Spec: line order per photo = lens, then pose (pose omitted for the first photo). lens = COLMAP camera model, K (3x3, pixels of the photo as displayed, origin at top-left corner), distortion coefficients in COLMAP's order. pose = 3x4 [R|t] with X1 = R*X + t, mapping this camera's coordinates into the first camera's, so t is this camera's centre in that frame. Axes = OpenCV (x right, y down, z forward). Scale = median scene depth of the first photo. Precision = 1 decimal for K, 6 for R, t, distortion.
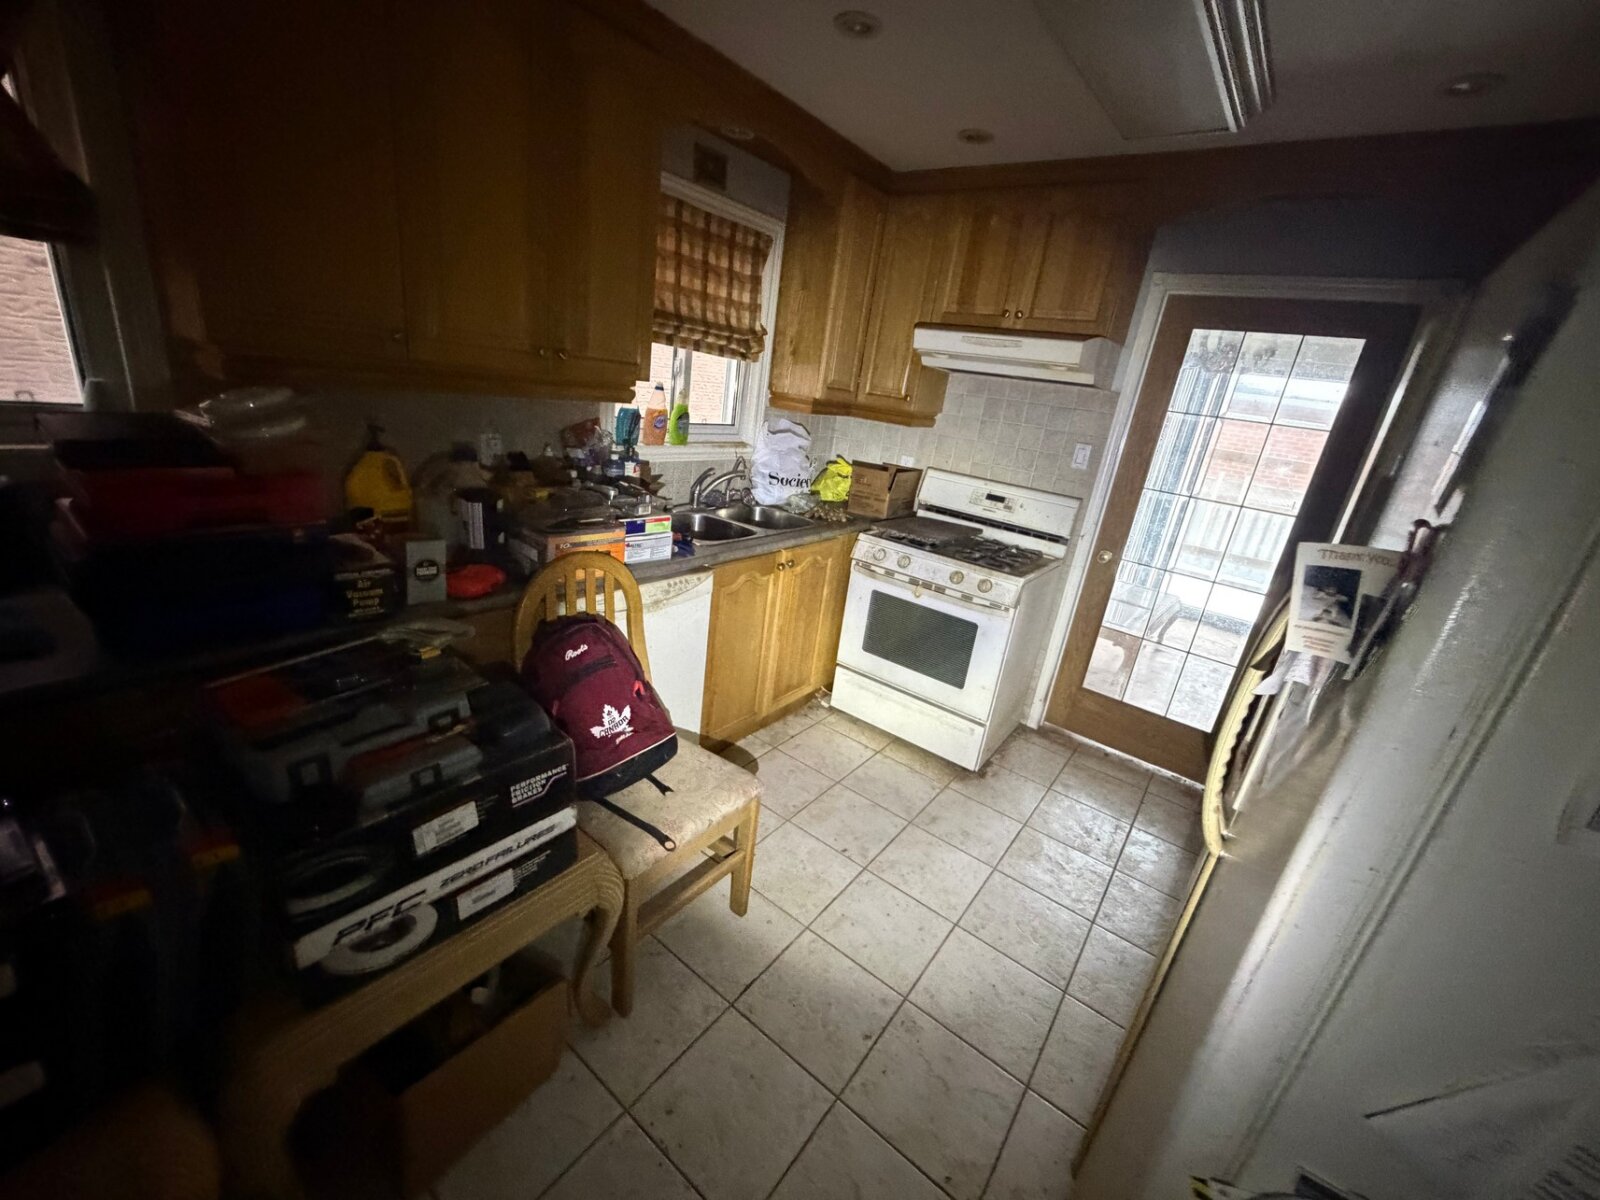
lens RADIAL K [[637.8, 0, 802.7], [0, 637.8, 600.1], [0, 0, 1]] dist [-0.000586, 0.000016]
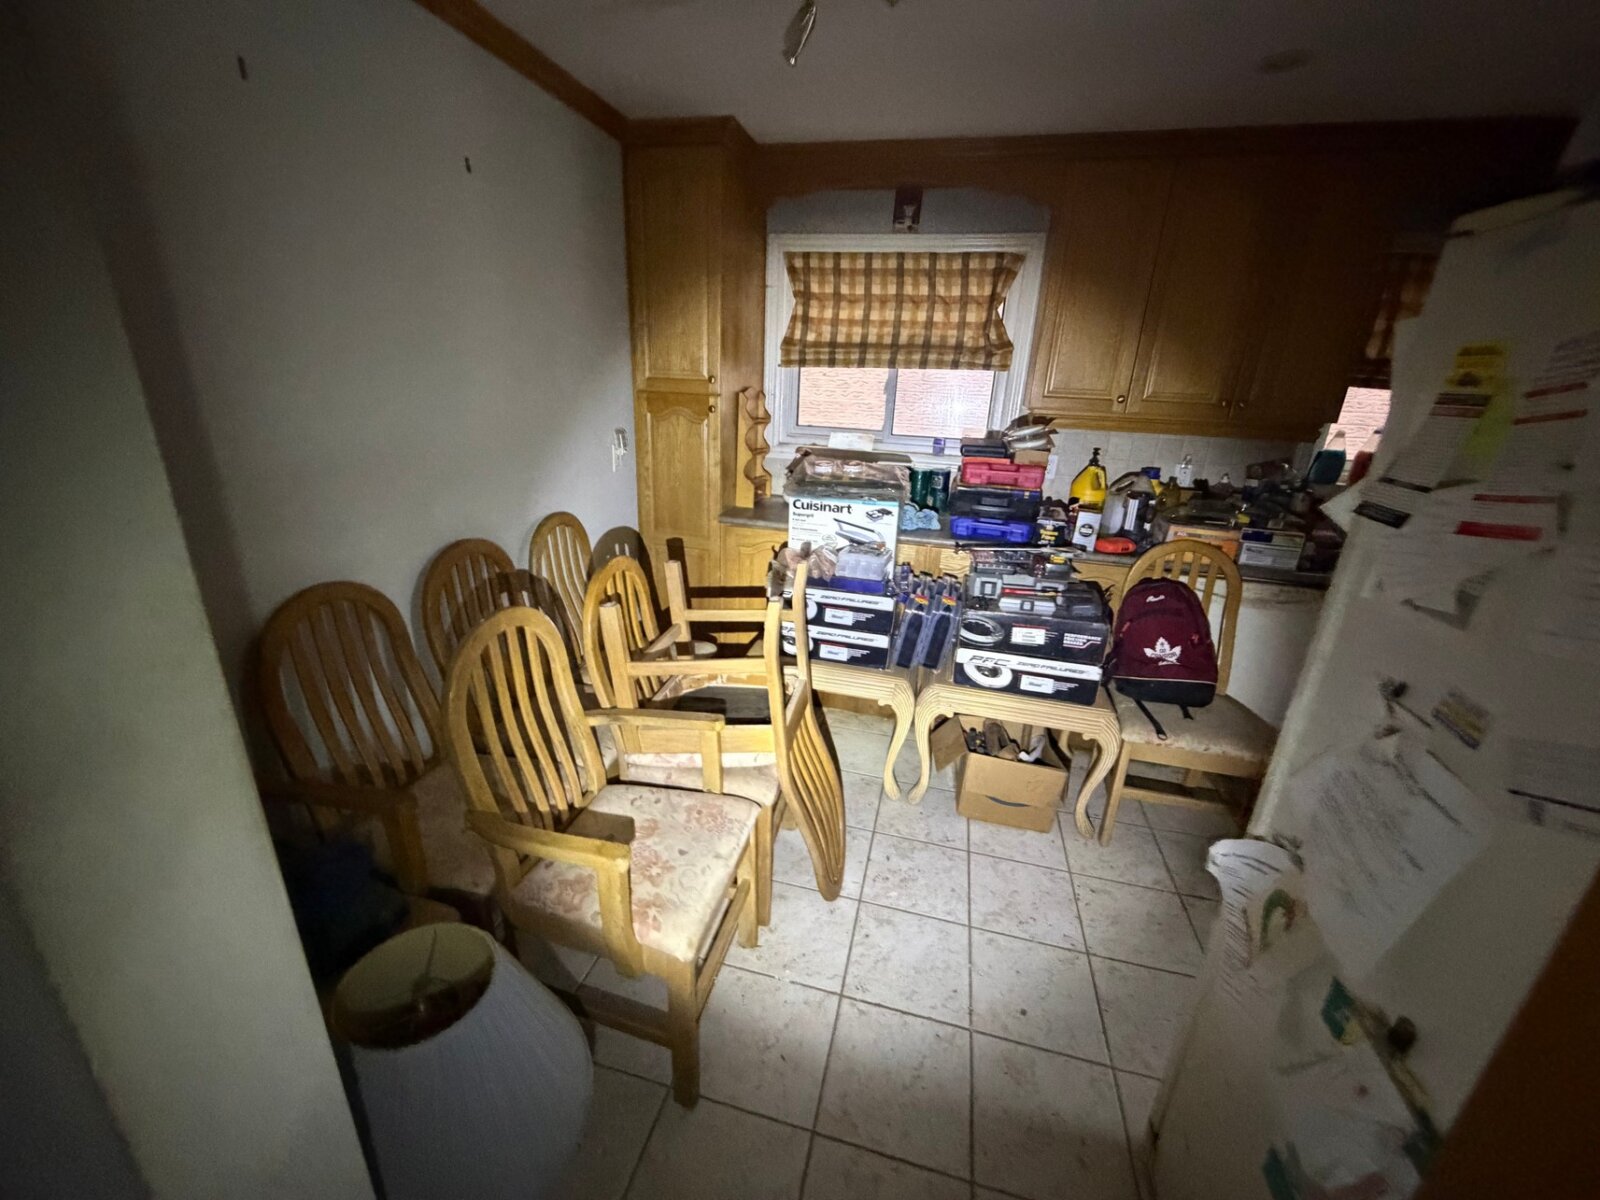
lens RADIAL K [[637.8, 0, 795.5], [0, 637.8, 601.9], [0, 0, 1]] dist [-0.000586, 0.000016]
pose [[0.405341, 0.197799, -0.892510, 0.618296], [-0.299705, 0.951105, 0.074671, 0.227187], [0.863641, 0.237222, 0.444803, -0.363520]]
